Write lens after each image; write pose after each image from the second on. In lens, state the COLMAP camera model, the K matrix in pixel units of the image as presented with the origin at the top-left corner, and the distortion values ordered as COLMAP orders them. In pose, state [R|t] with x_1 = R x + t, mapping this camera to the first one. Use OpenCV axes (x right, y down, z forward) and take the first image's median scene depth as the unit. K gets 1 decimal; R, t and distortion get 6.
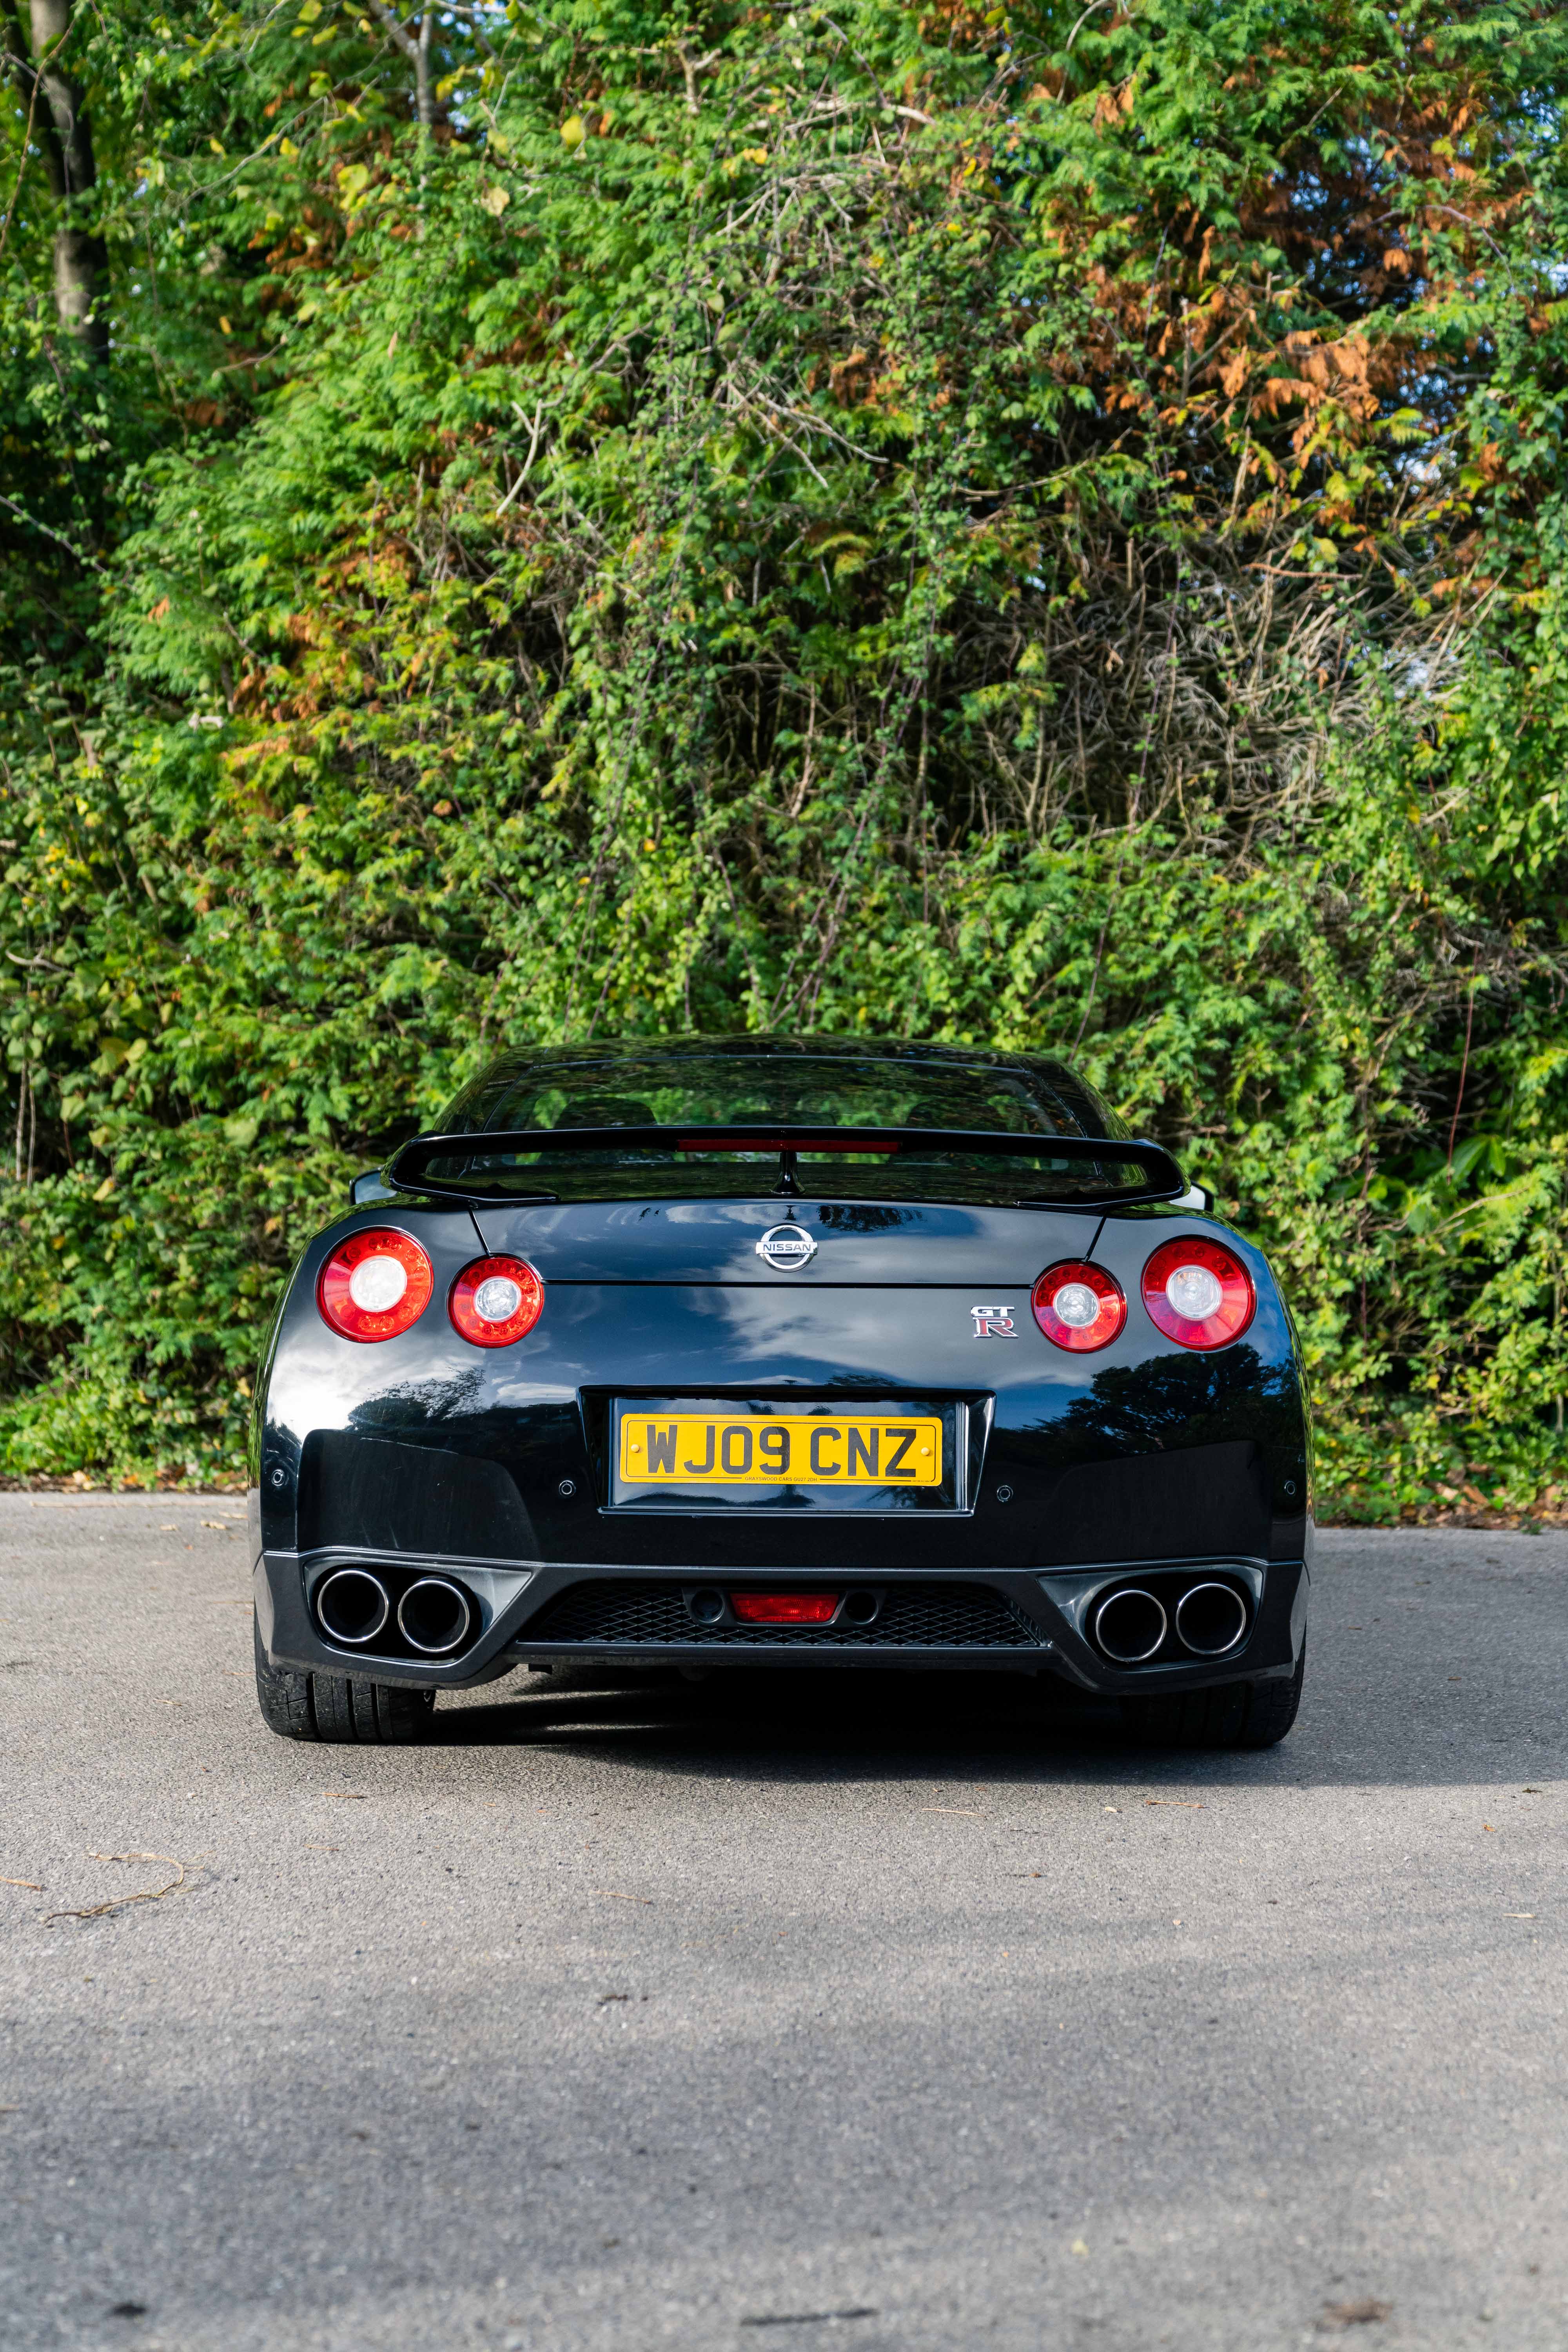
lens RADIAL K [[3804.5, 0, 921.9], [0, 3804.5, 1172.7], [0, 0, 1]] dist [0.061492, -0.082339]
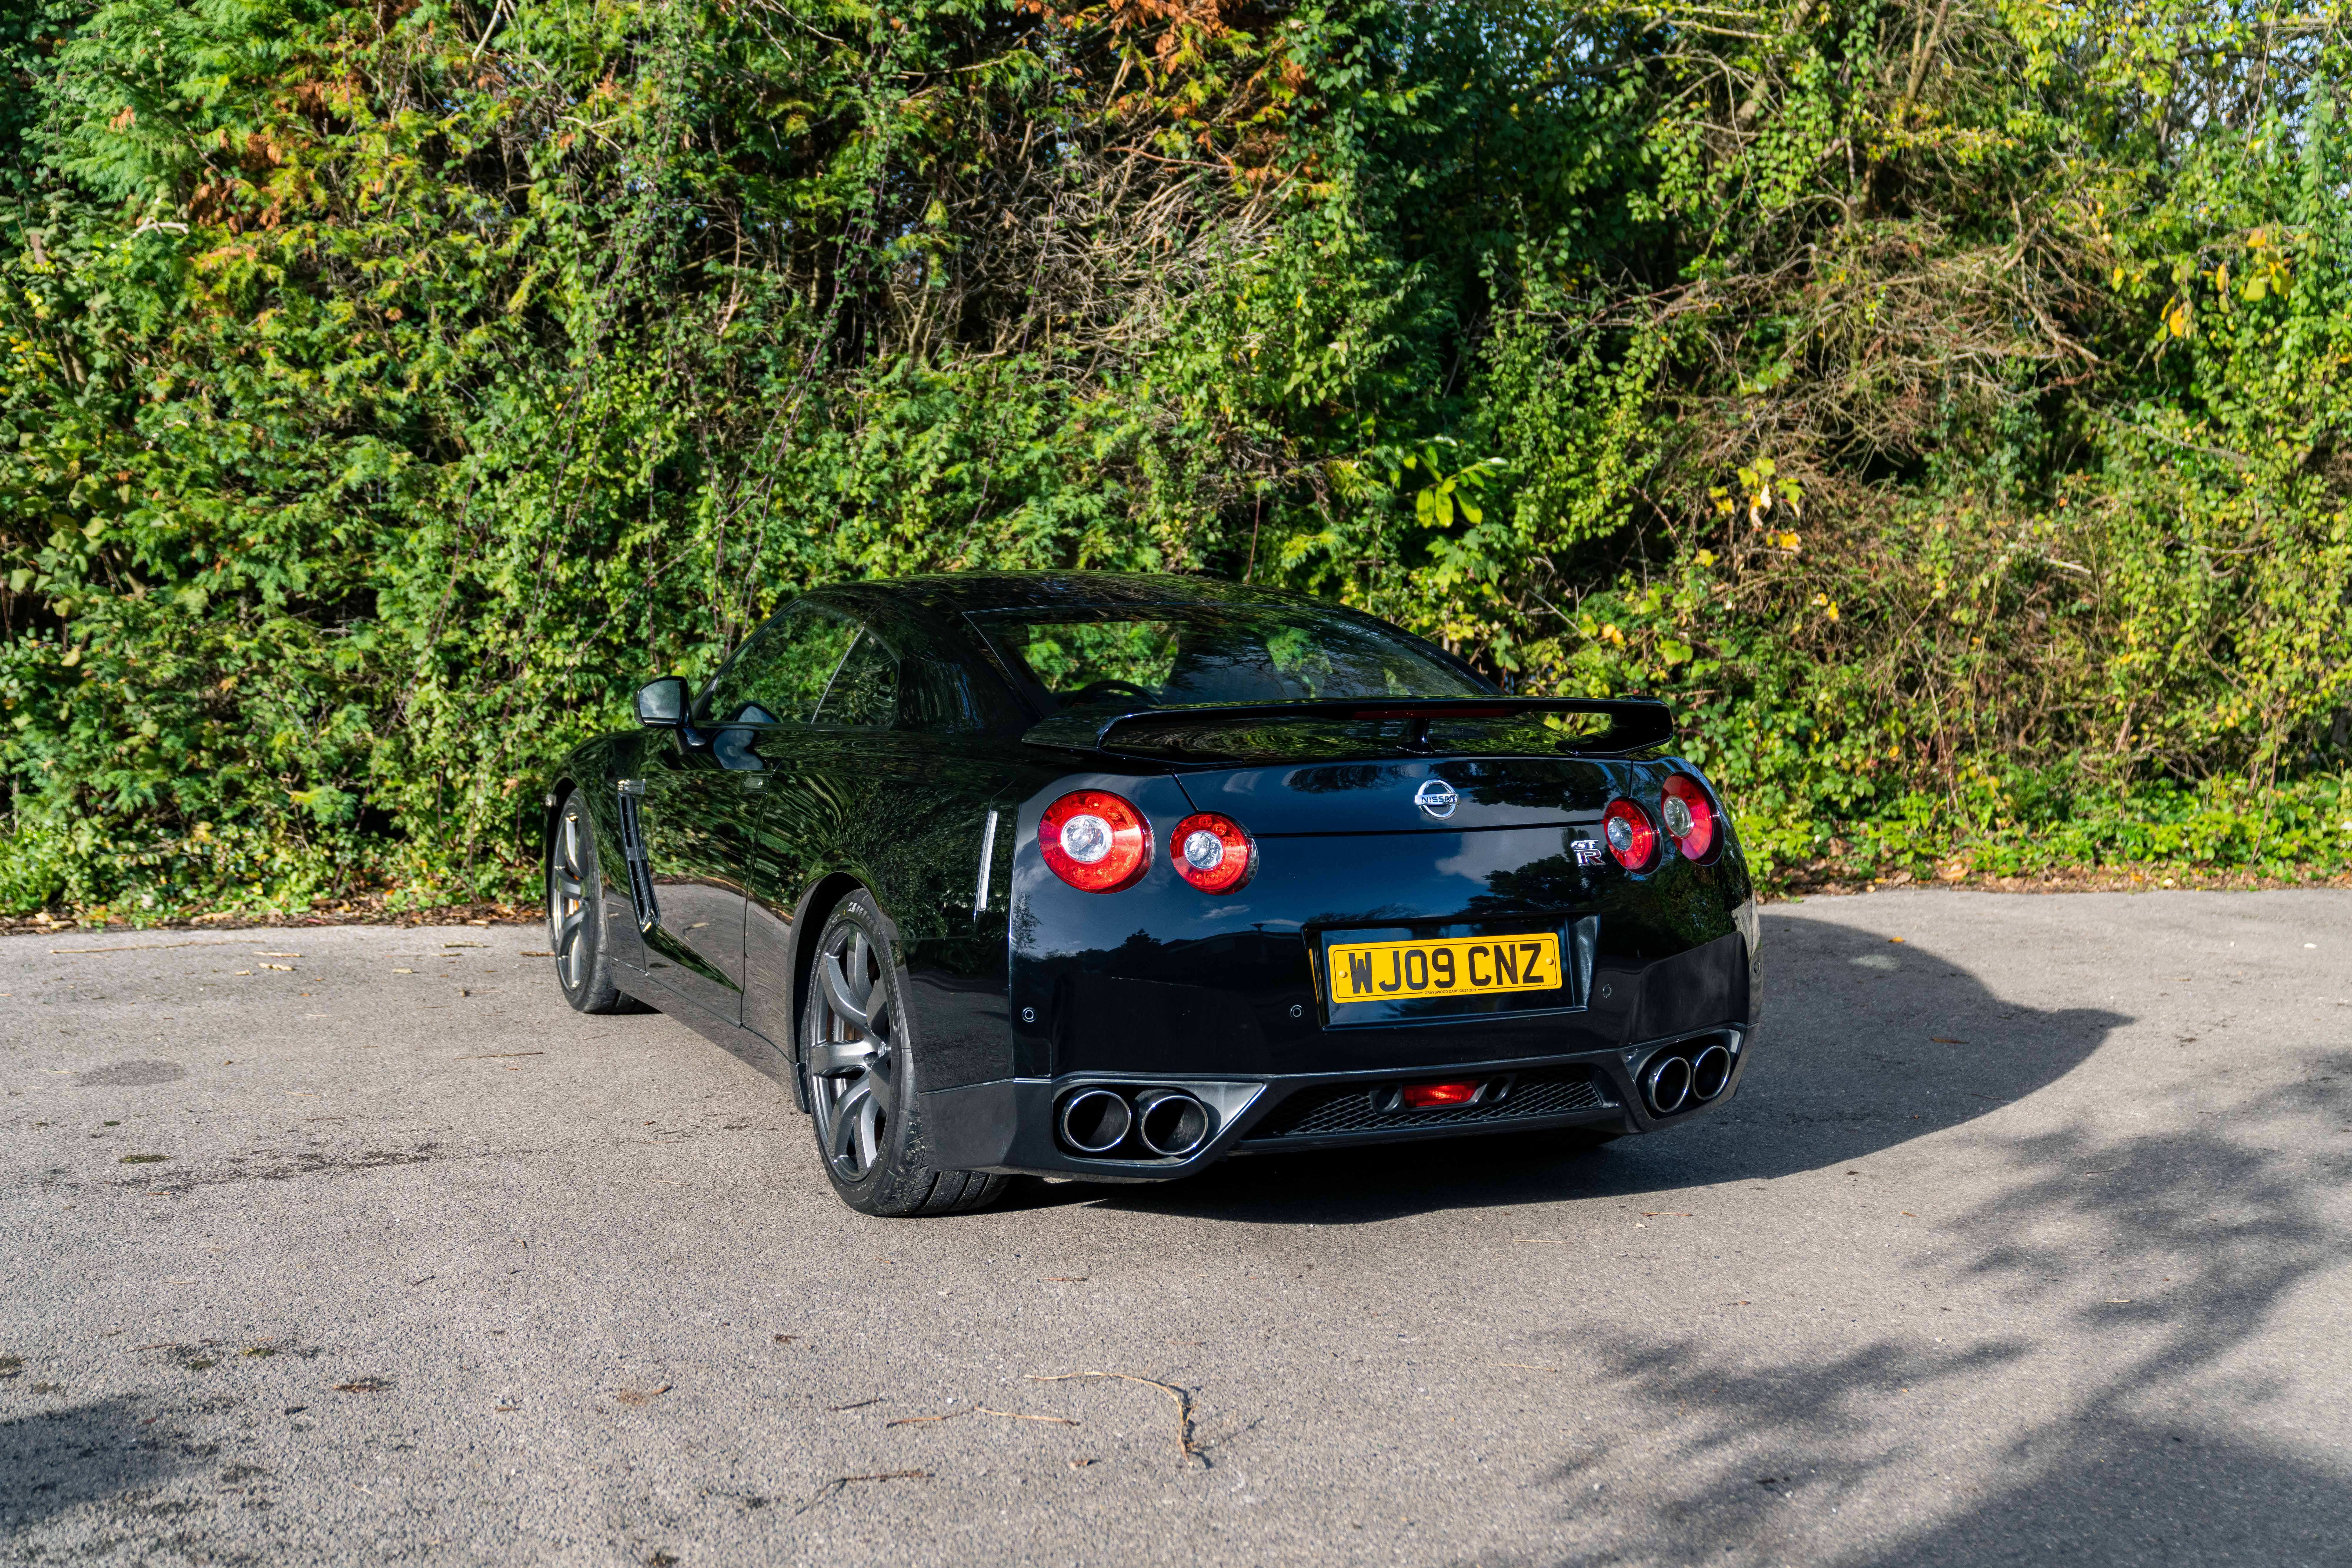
lens RADIAL K [[2855.2, 0, 1317.8], [0, 2855.2, 785.8], [0, 0, 1]] dist [0.017825, 0.019176]
pose [[0.904129, -0.034424, 0.425870, -0.250320], [-0.005356, 0.995758, 0.091860, -0.037027], [-0.427226, -0.085334, 0.900109, 0.110956]]
